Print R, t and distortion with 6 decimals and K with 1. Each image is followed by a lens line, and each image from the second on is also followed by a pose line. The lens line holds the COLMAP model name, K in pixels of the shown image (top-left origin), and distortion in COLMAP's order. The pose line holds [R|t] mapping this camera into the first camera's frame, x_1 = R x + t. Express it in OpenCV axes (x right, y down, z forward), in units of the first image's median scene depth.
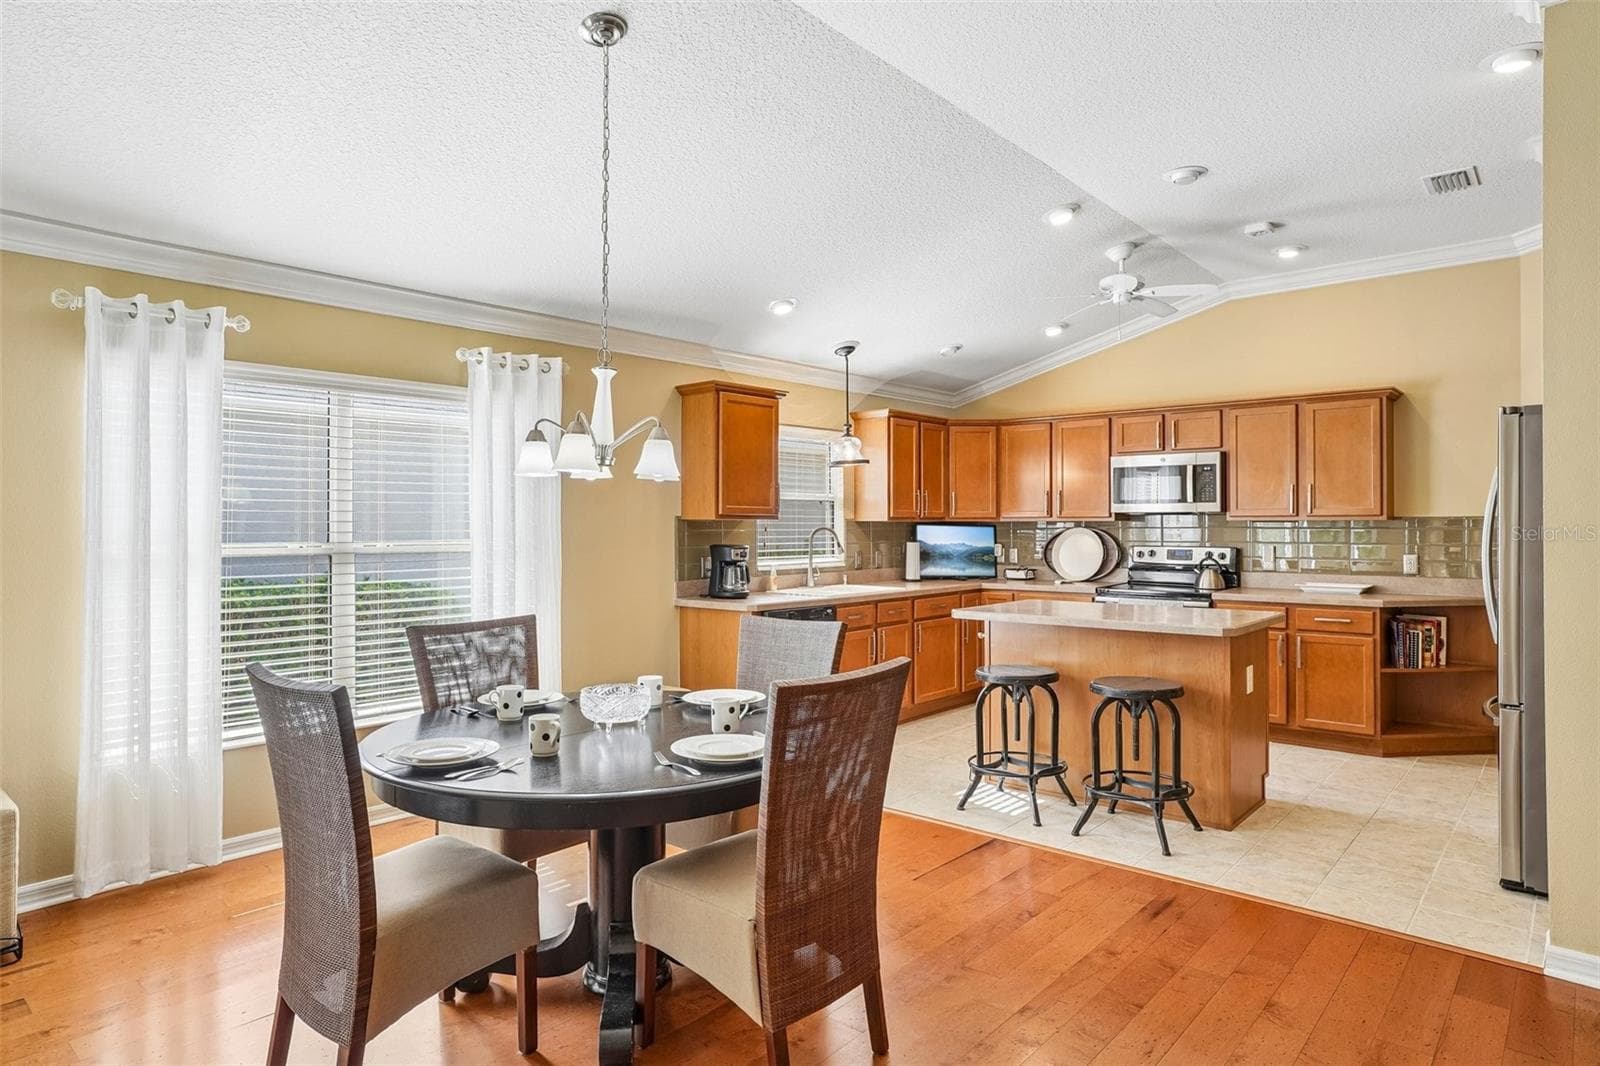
lens RADIAL K [[908.2, 0, 796.4], [0, 908.2, 521.3], [0, 0, 1]] dist [-0.070166, 0.059395]
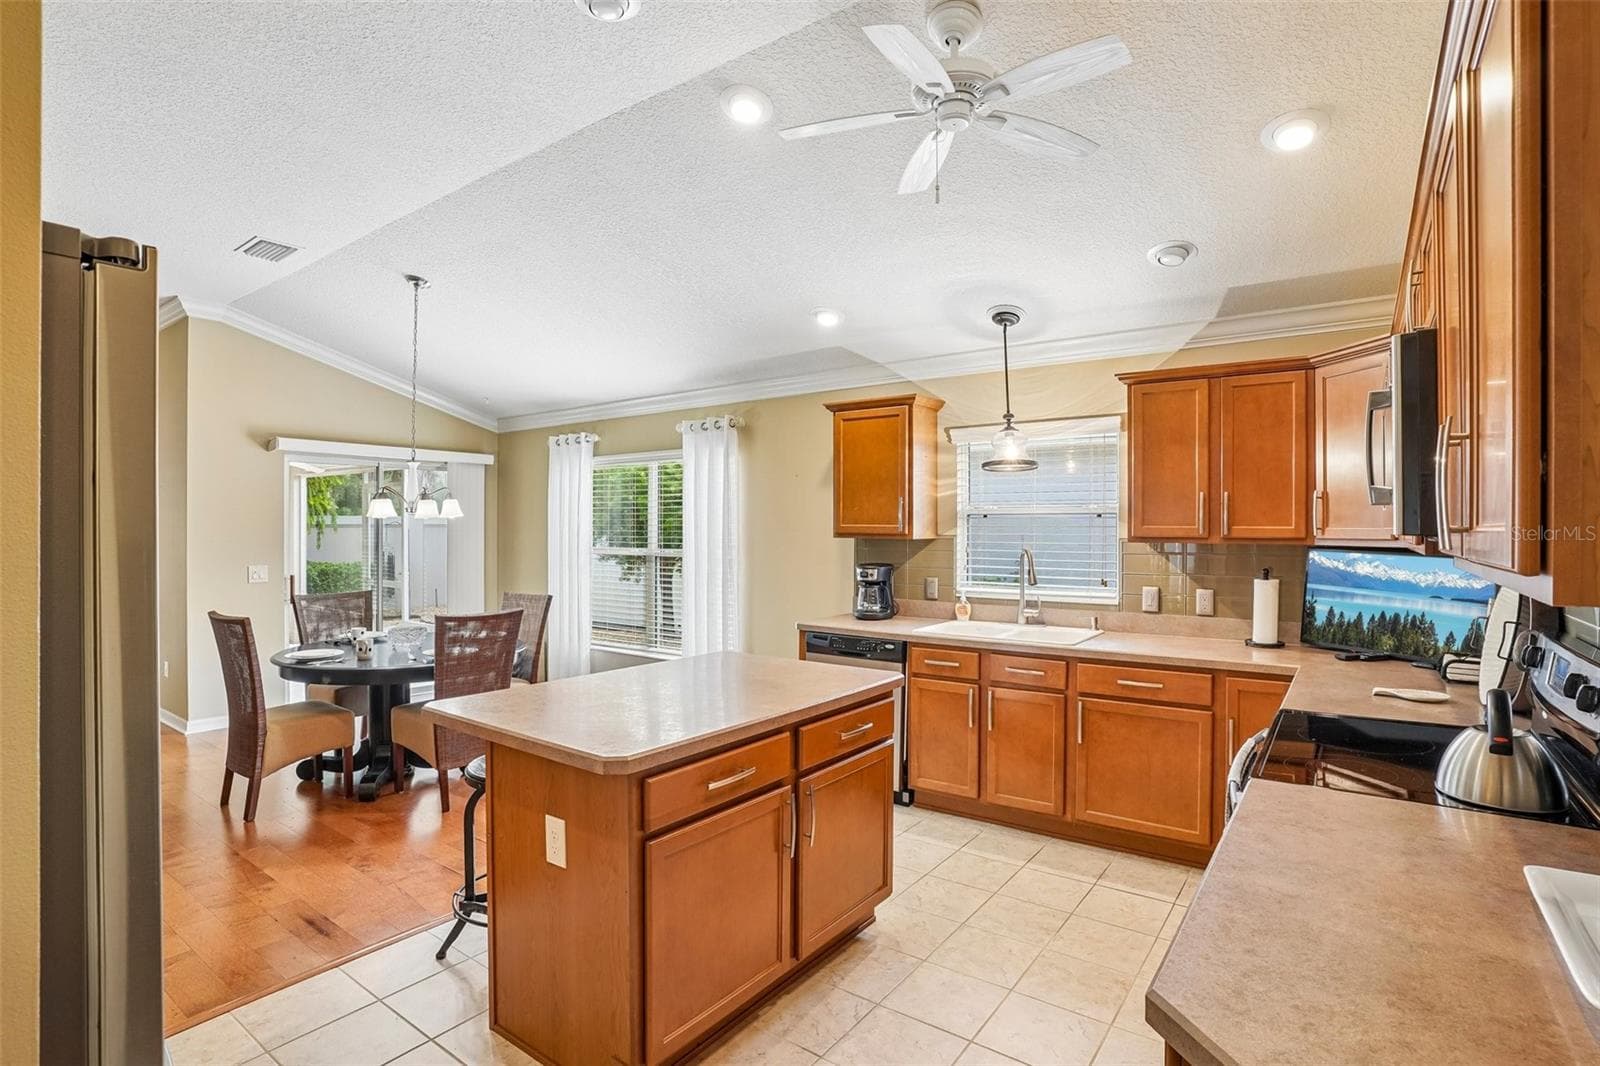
lens RADIAL K [[788.1, 0, 800.0], [0, 788.1, 533.0], [0, 0, 1]] dist [-0.086946, 0.040267]
pose [[0.097595, 0.008620, -0.995189, 0.745709], [0.001340, 0.999960, 0.008793, -0.014686], [0.995225, -0.002192, 0.097580, 0.820653]]
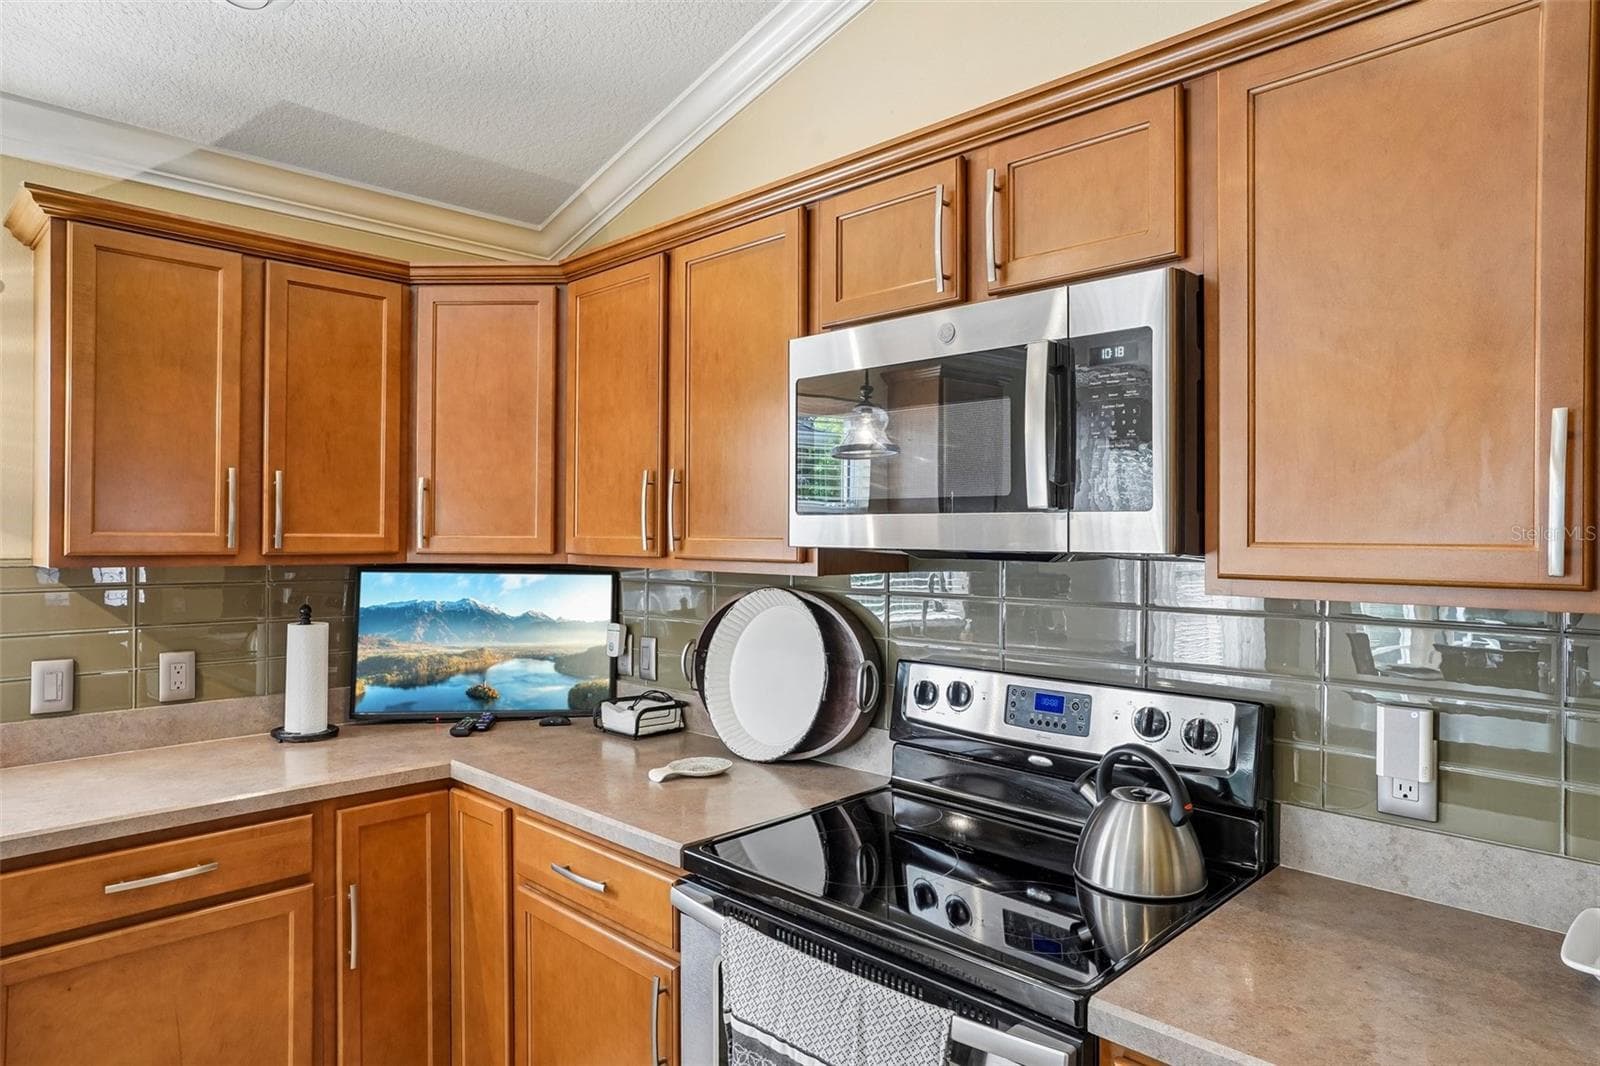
lens RADIAL K [[967.6, 0, 800.0], [0, 967.6, 533.0], [0, 0, 1]] dist [-0.005668, -0.000626]
pose [[0.998258, 0.006945, -0.058584, 0.422493], [-0.006816, 0.999974, 0.002404, -0.016863], [0.058599, -0.002000, 0.998280, 0.811958]]
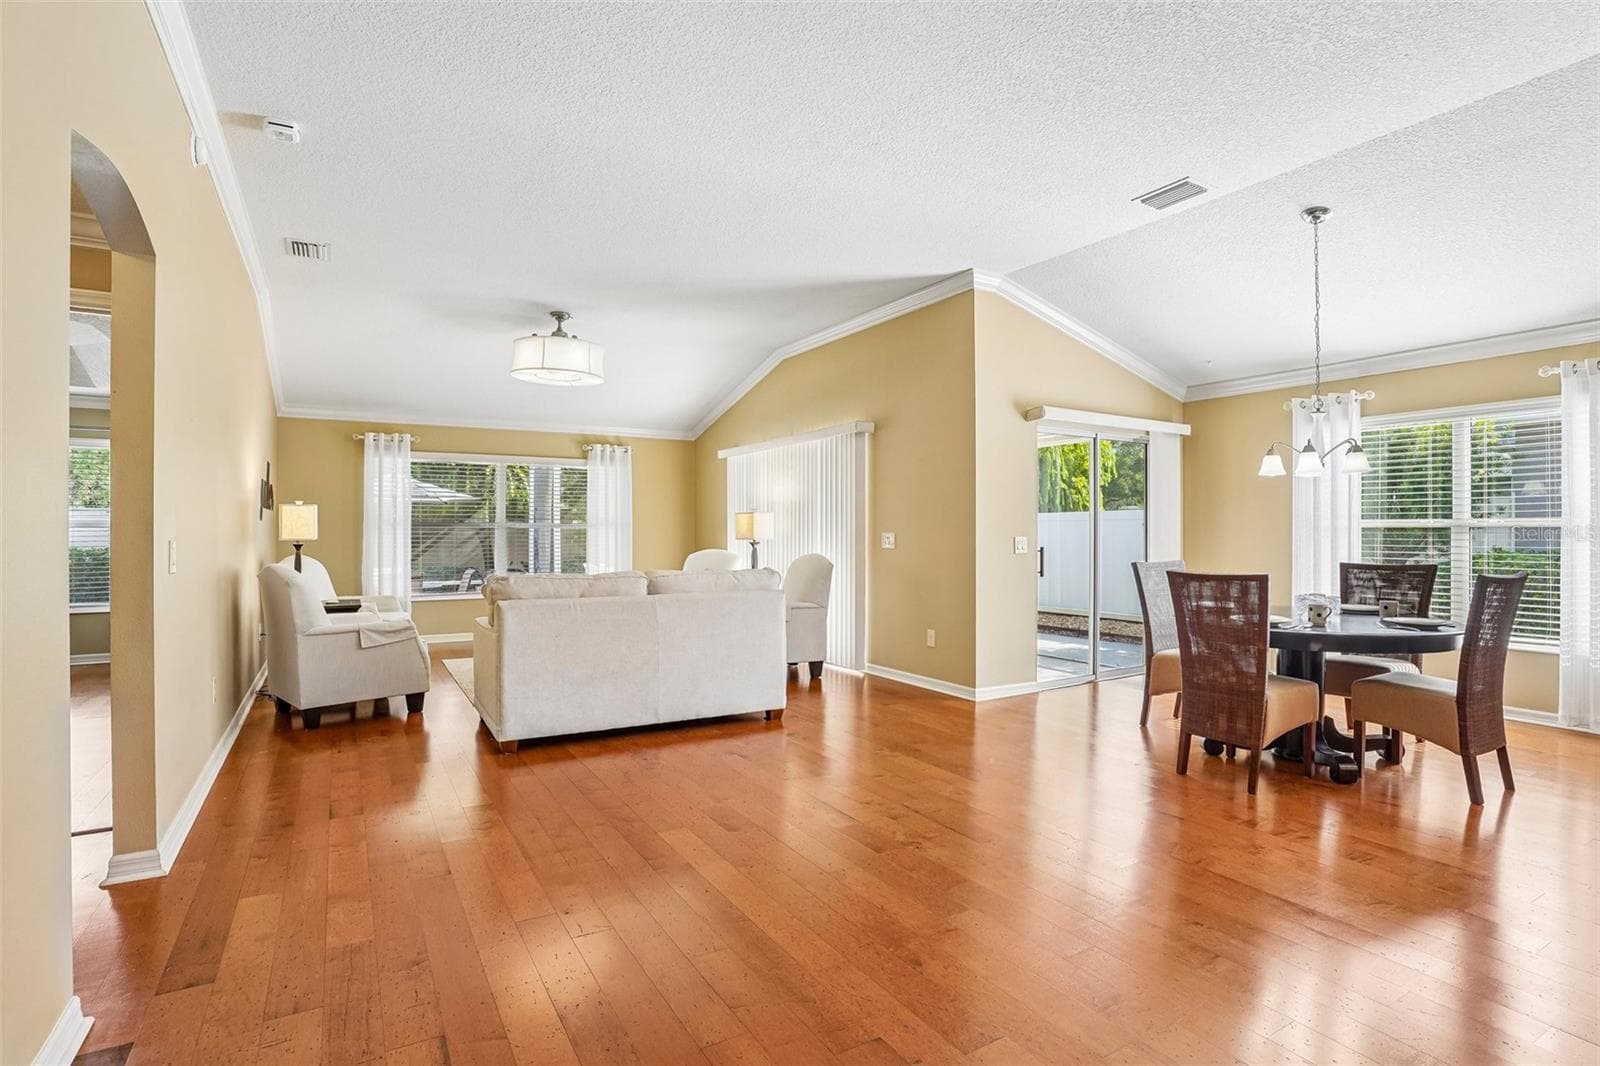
lens RADIAL K [[797.4, 0, 809.9], [0, 797.4, 532.9], [0, 0, 1]] dist [-0.087736, 0.048074]
pose [[-0.301547, 0.003336, -0.953445, 0.745221], [0.003779, 0.999990, 0.002304, 0.028050], [0.953444, -0.002908, -0.301557, 0.255931]]
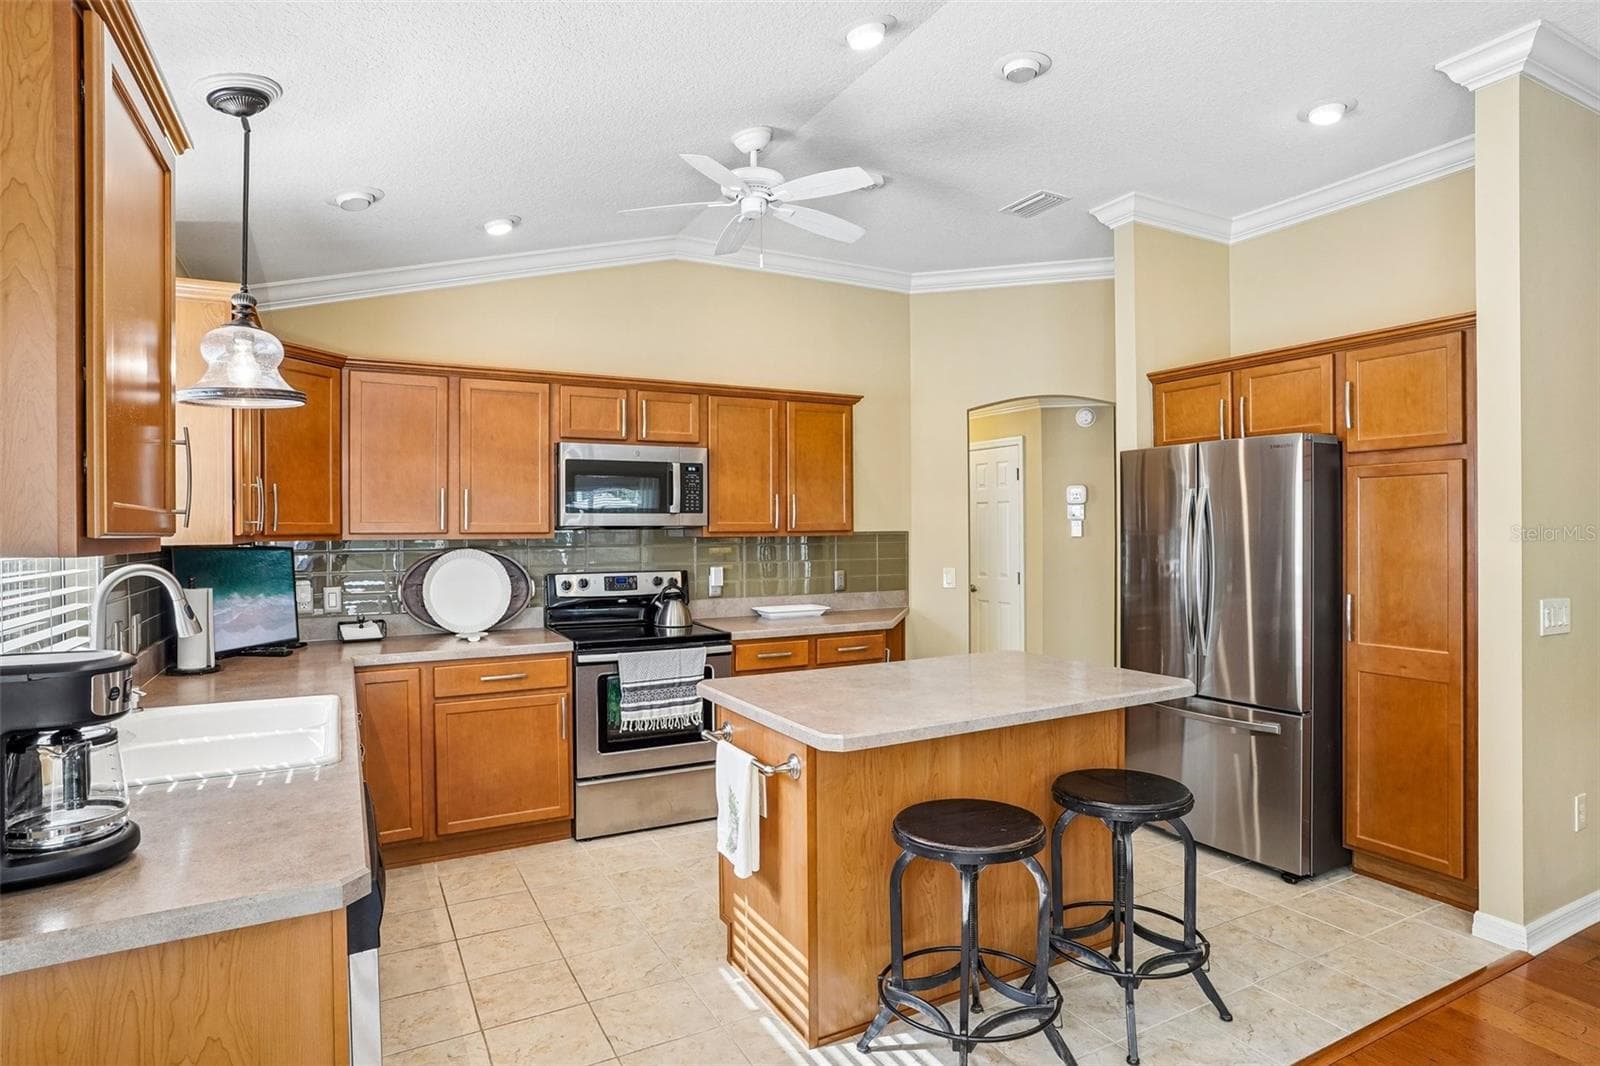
lens RADIAL K [[861.5, 0, 791.7], [0, 861.5, 535.6], [0, 0, 1]] dist [-0.082725, 0.057636]
pose [[0.345655, -0.008440, 0.938324, -0.210423], [-0.000820, 0.999956, 0.009296, -0.009784], [-0.938361, -0.003983, 0.345633, 0.712058]]
